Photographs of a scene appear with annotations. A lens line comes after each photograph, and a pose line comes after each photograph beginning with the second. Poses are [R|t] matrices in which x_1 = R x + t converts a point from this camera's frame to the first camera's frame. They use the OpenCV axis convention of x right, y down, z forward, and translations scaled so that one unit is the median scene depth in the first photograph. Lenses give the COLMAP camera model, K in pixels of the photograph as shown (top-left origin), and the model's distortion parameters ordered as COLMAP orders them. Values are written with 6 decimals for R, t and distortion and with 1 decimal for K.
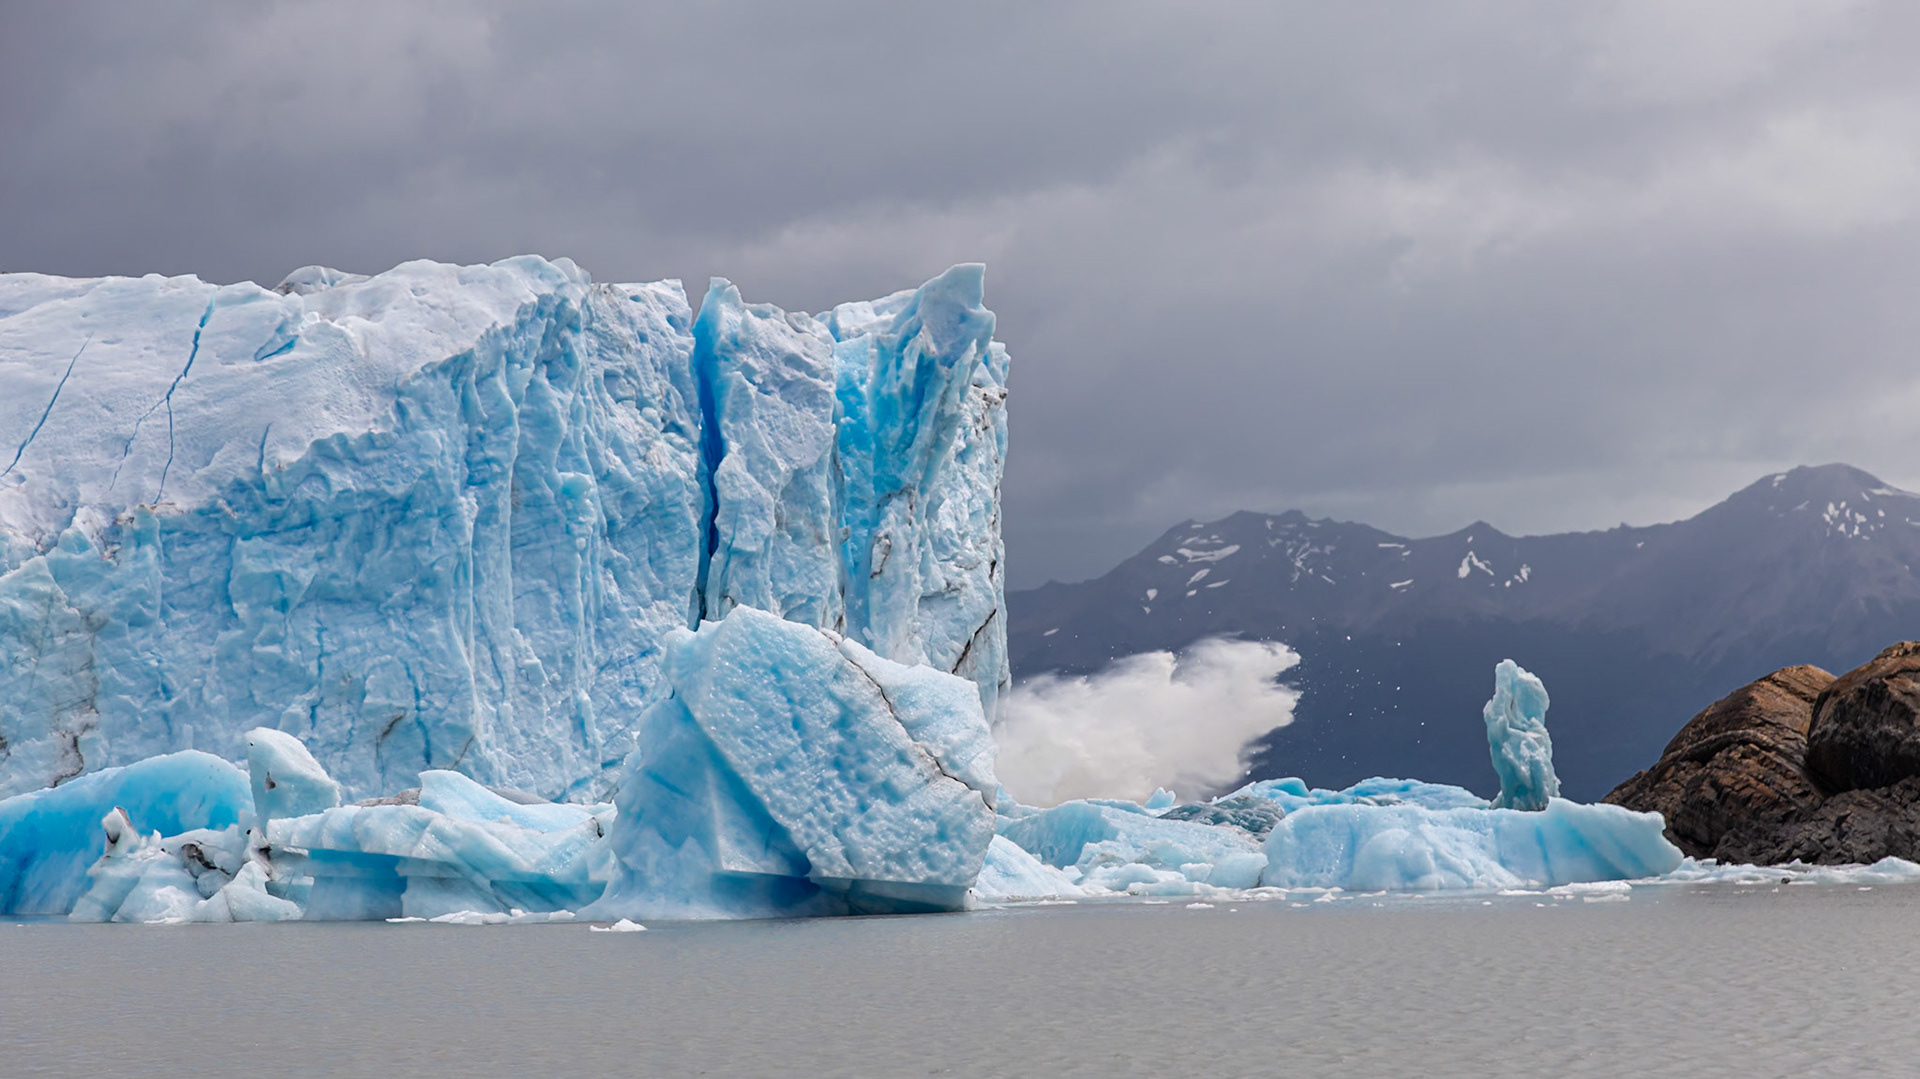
lens RADIAL K [[5750.4, 0, 916.6], [0, 5750.4, 542.0], [0, 0, 1]] dist [0.068418, -1.137293]
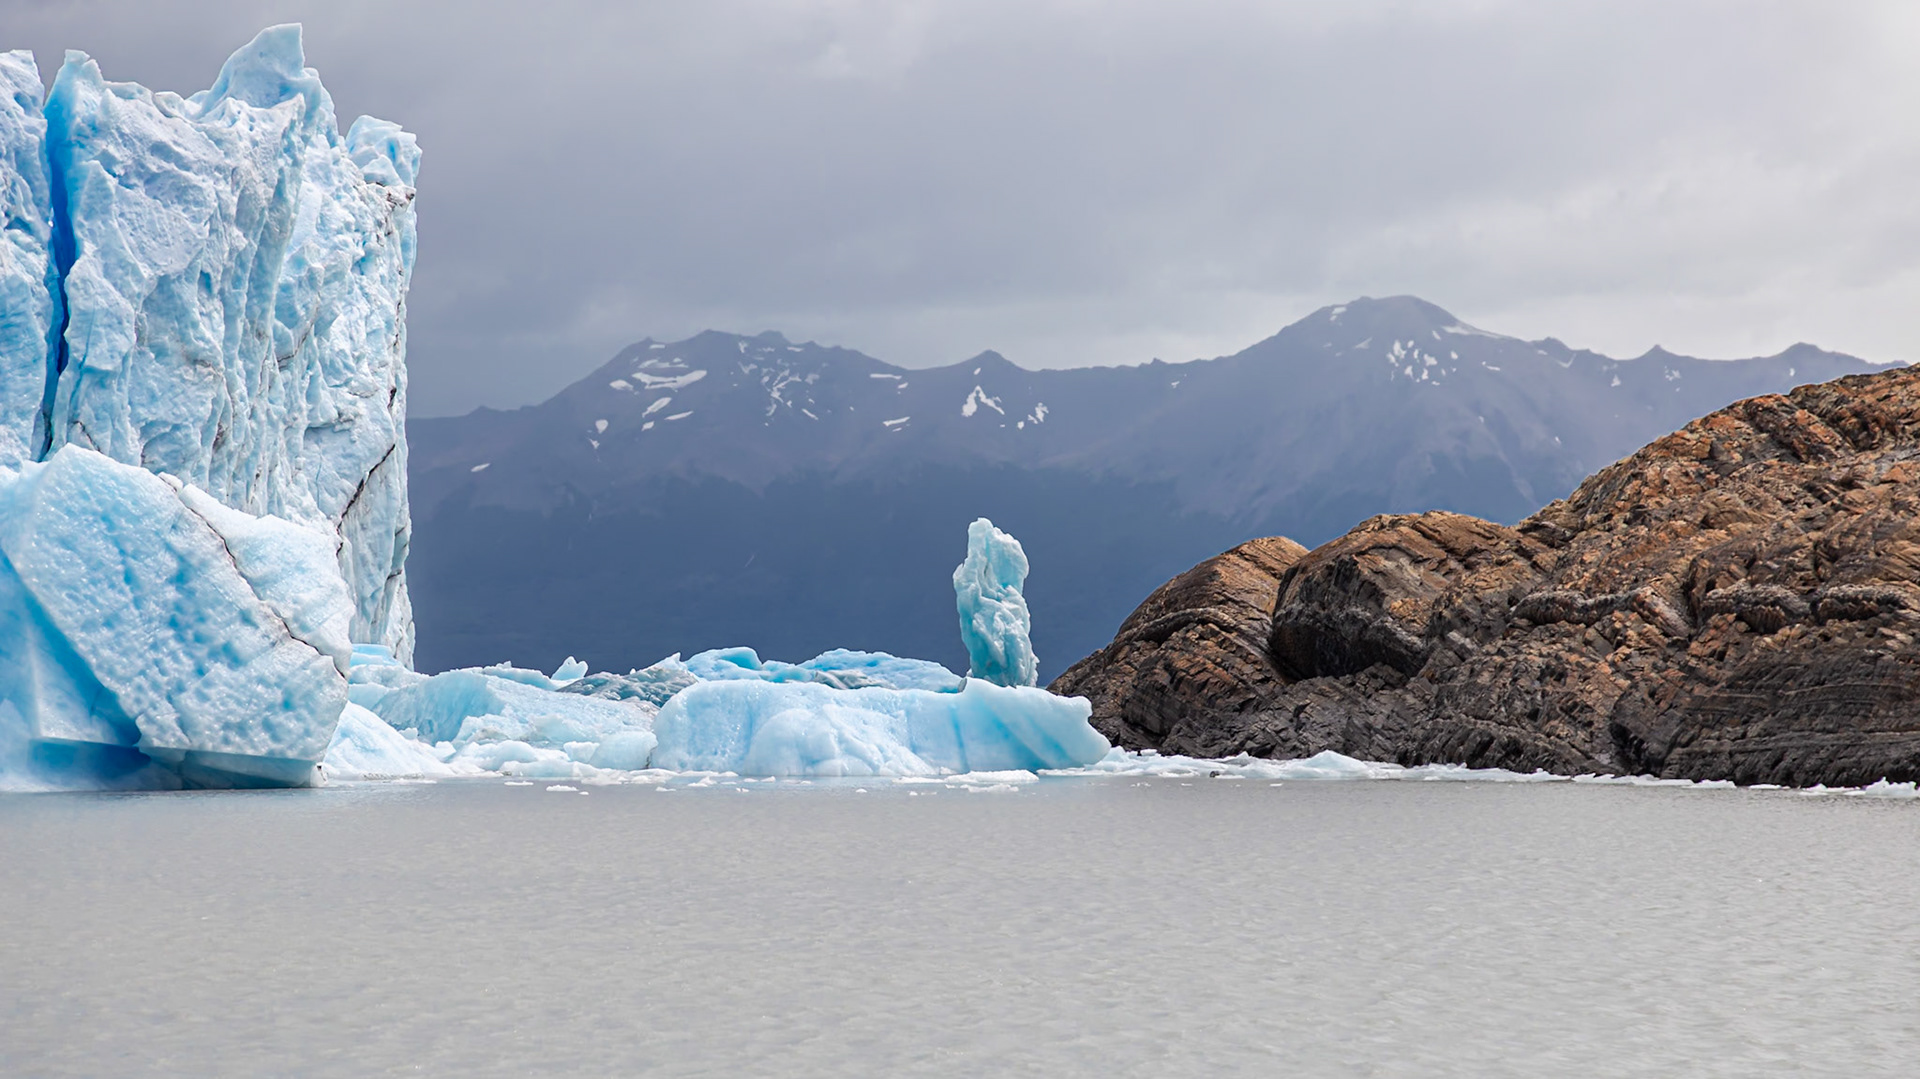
lens RADIAL K [[5750.4, 0, 916.6], [0, 5750.4, 542.0], [0, 0, 1]] dist [0.068418, -1.137293]
pose [[0.992165, 0.026046, 0.122192, -0.011354], [-0.028696, 0.999389, 0.019978, 0.005709], [-0.121597, -0.023327, 0.992305, 0.113029]]
